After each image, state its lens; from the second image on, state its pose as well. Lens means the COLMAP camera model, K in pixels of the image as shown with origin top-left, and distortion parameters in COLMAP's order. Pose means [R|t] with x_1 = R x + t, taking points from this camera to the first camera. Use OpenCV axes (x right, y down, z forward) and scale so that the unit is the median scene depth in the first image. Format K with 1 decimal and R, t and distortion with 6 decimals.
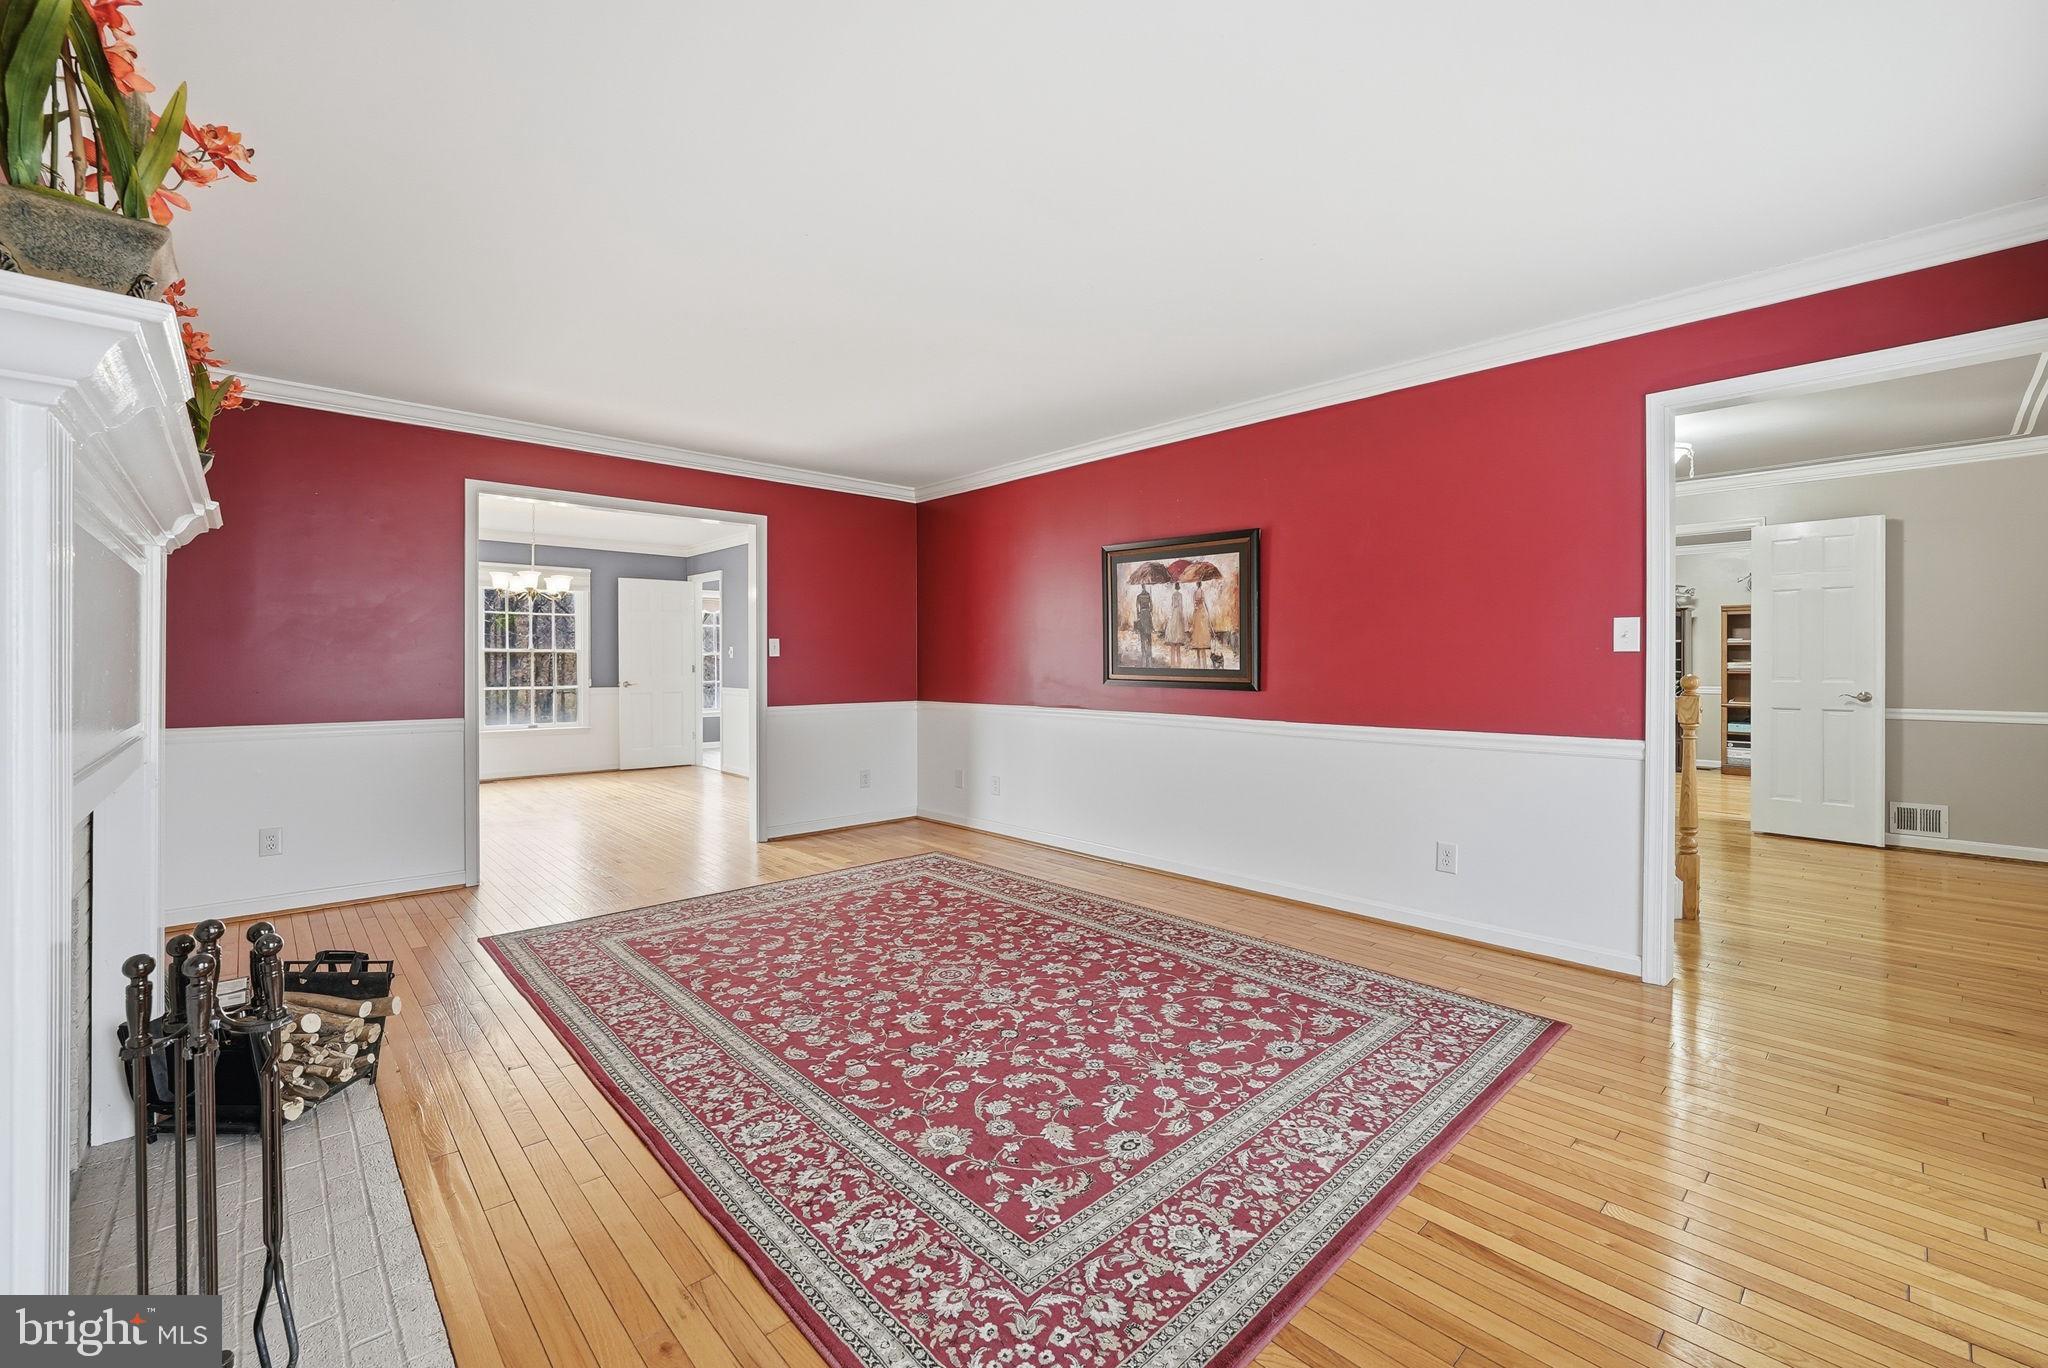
lens RADIAL K [[834.4, 0, 1024.2], [0, 834.4, 671.8], [0, 0, 1]] dist [-0.005390, 0.000505]
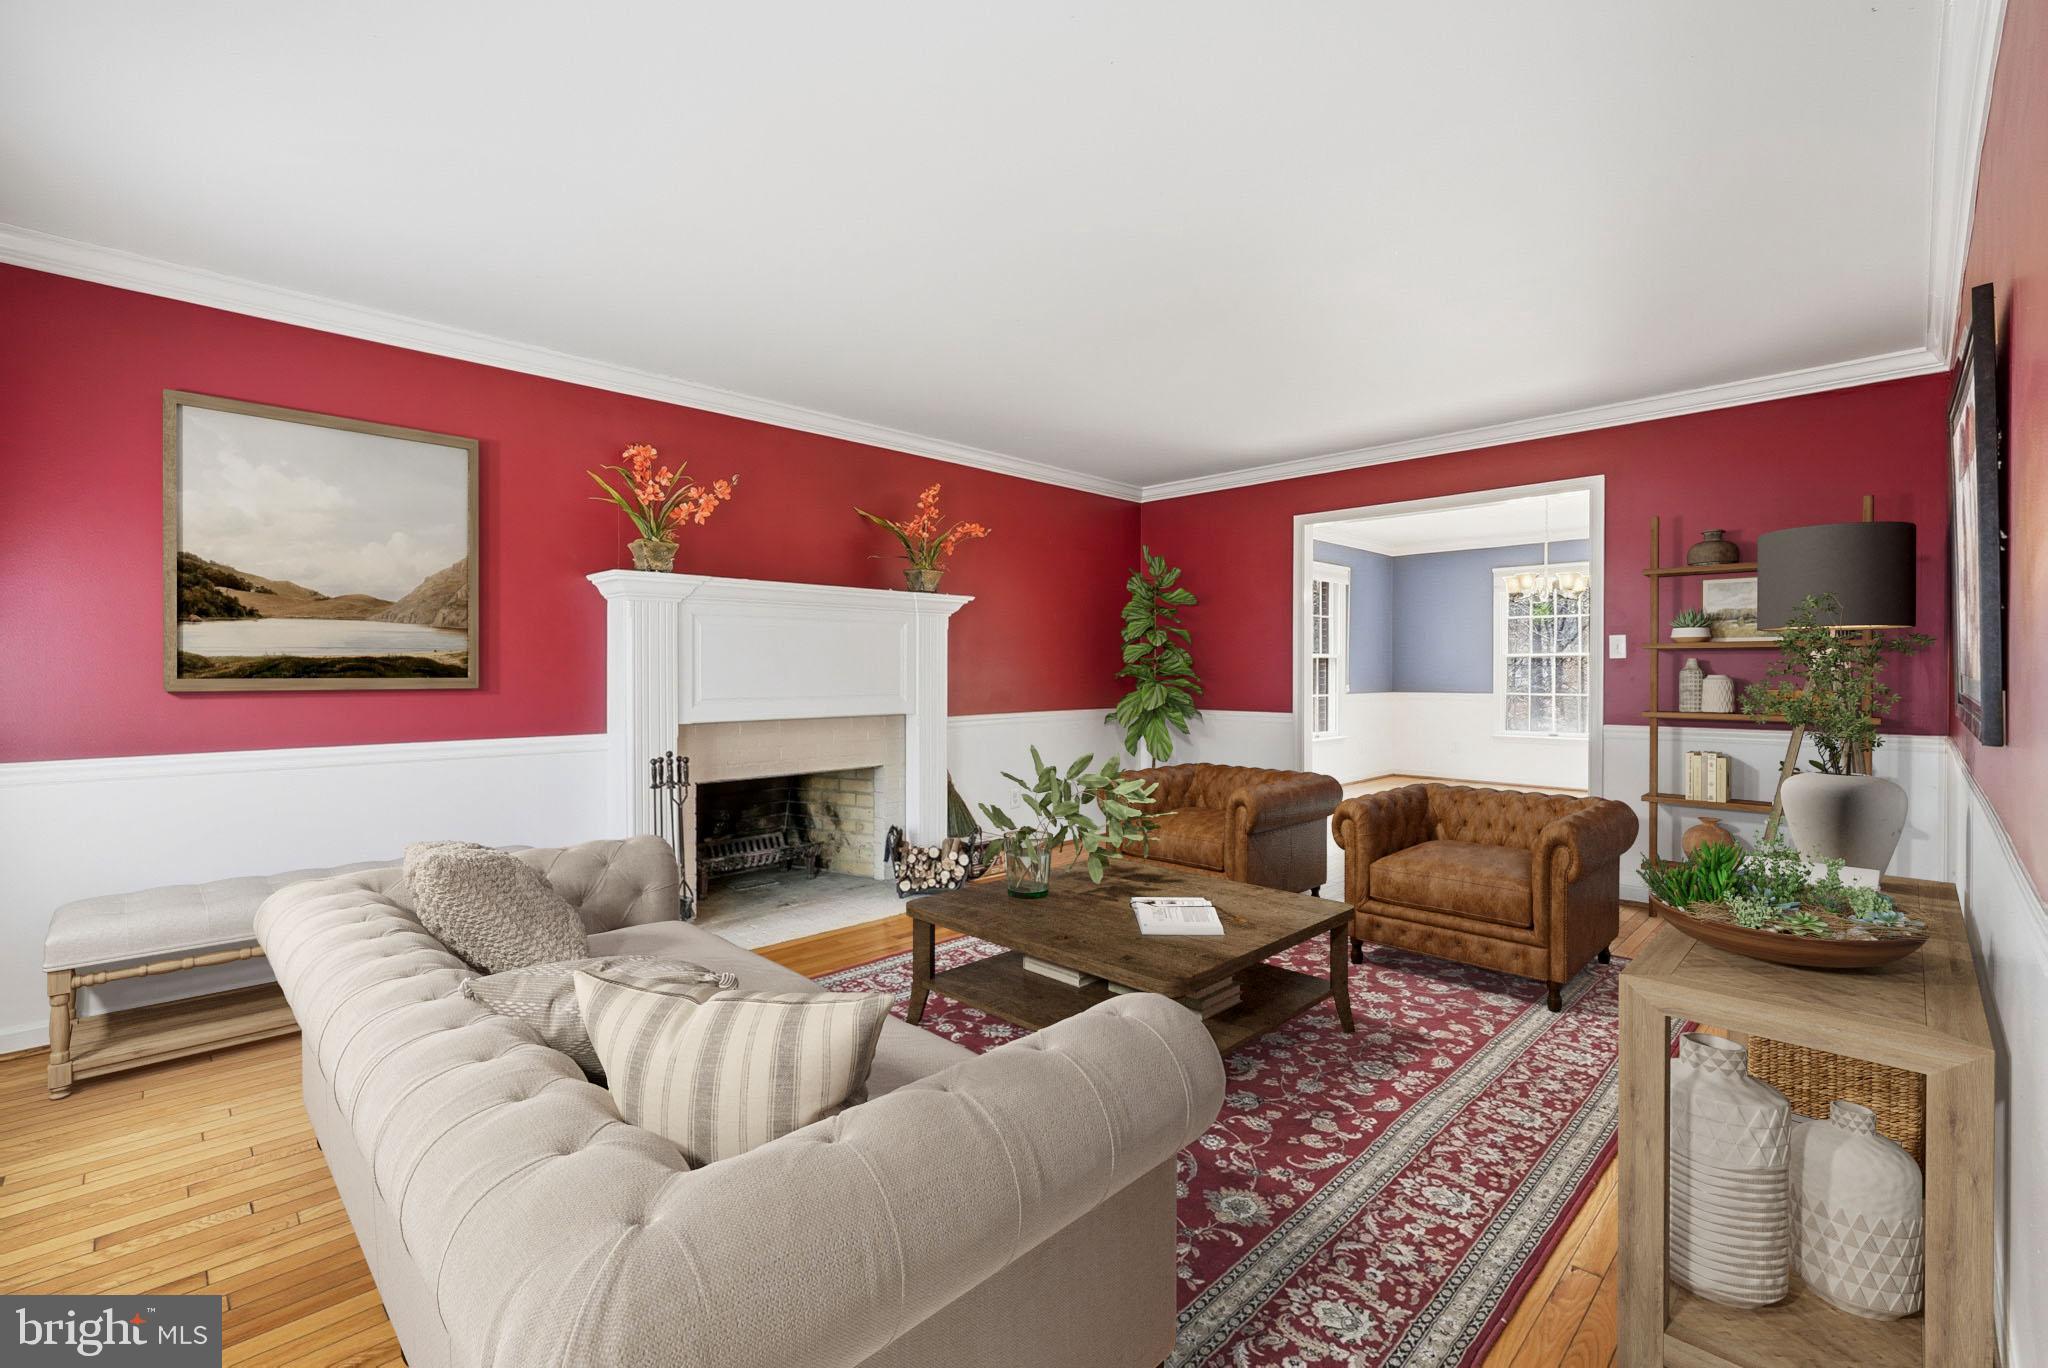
lens RADIAL K [[908.9, 0, 1040.3], [0, 908.9, 677.1], [0, 0, 1]] dist [-0.002864, -0.000127]
pose [[0.039270, 0.007695, -0.999199, 0.711651], [-0.009062, 0.999932, 0.007345, -0.003666], [0.999188, 0.008767, 0.039338, 0.640172]]
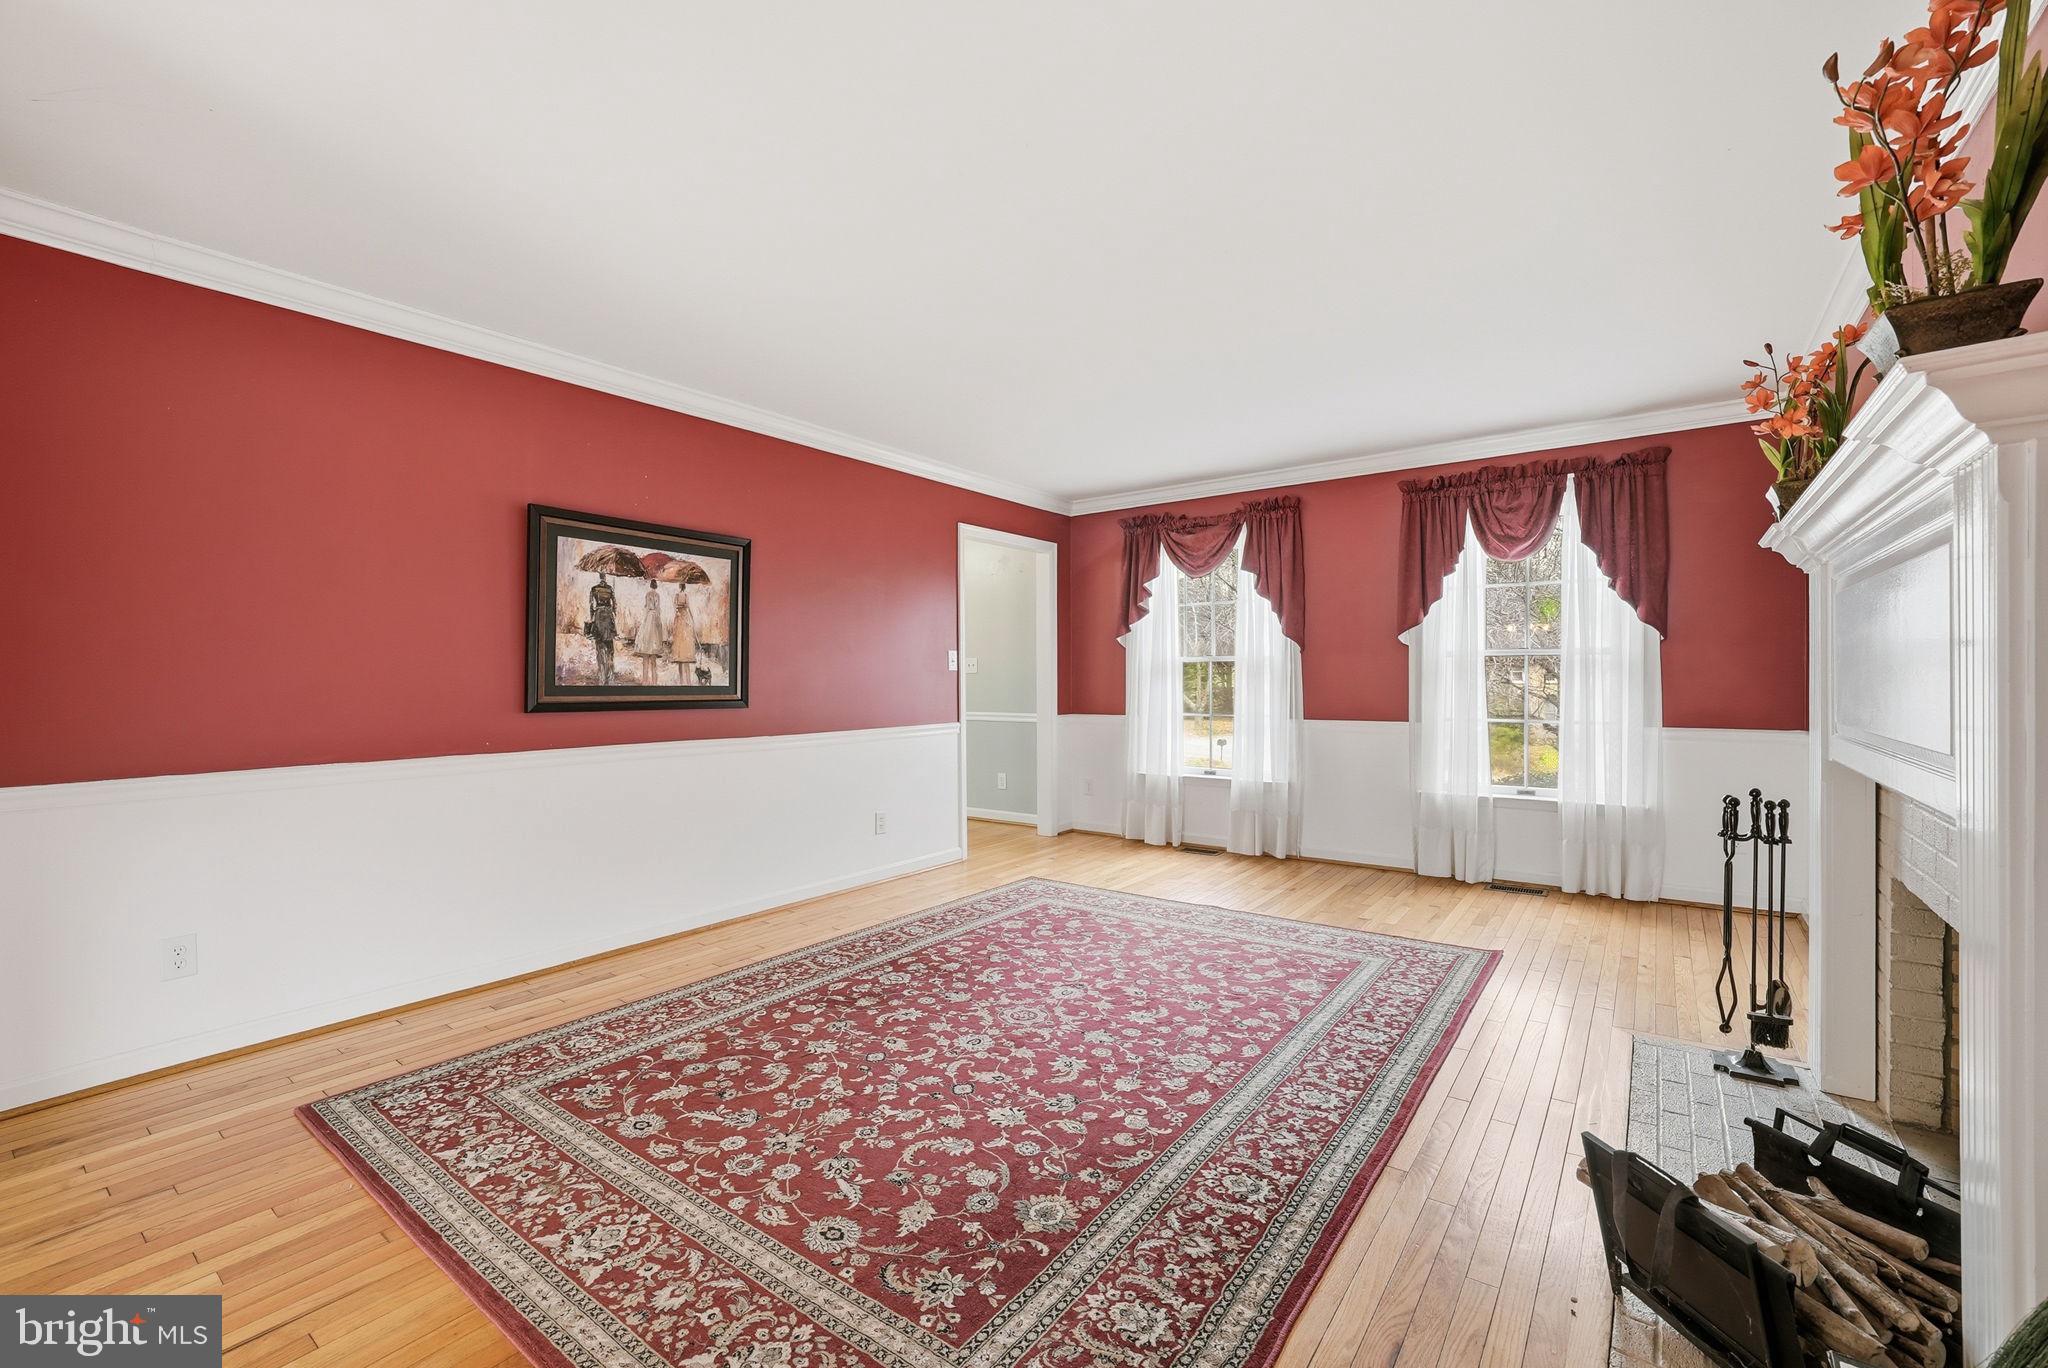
lens RADIAL K [[834.4, 0, 1025.8], [0, 834.4, 681.2], [0, 0, 1]] dist [-0.005390, 0.000505]
pose [[-0.167913, -0.003792, 0.985795, -0.802988], [0.015291, 0.999862, 0.006451, -0.009643], [-0.985683, 0.016157, -0.167831, 0.926152]]
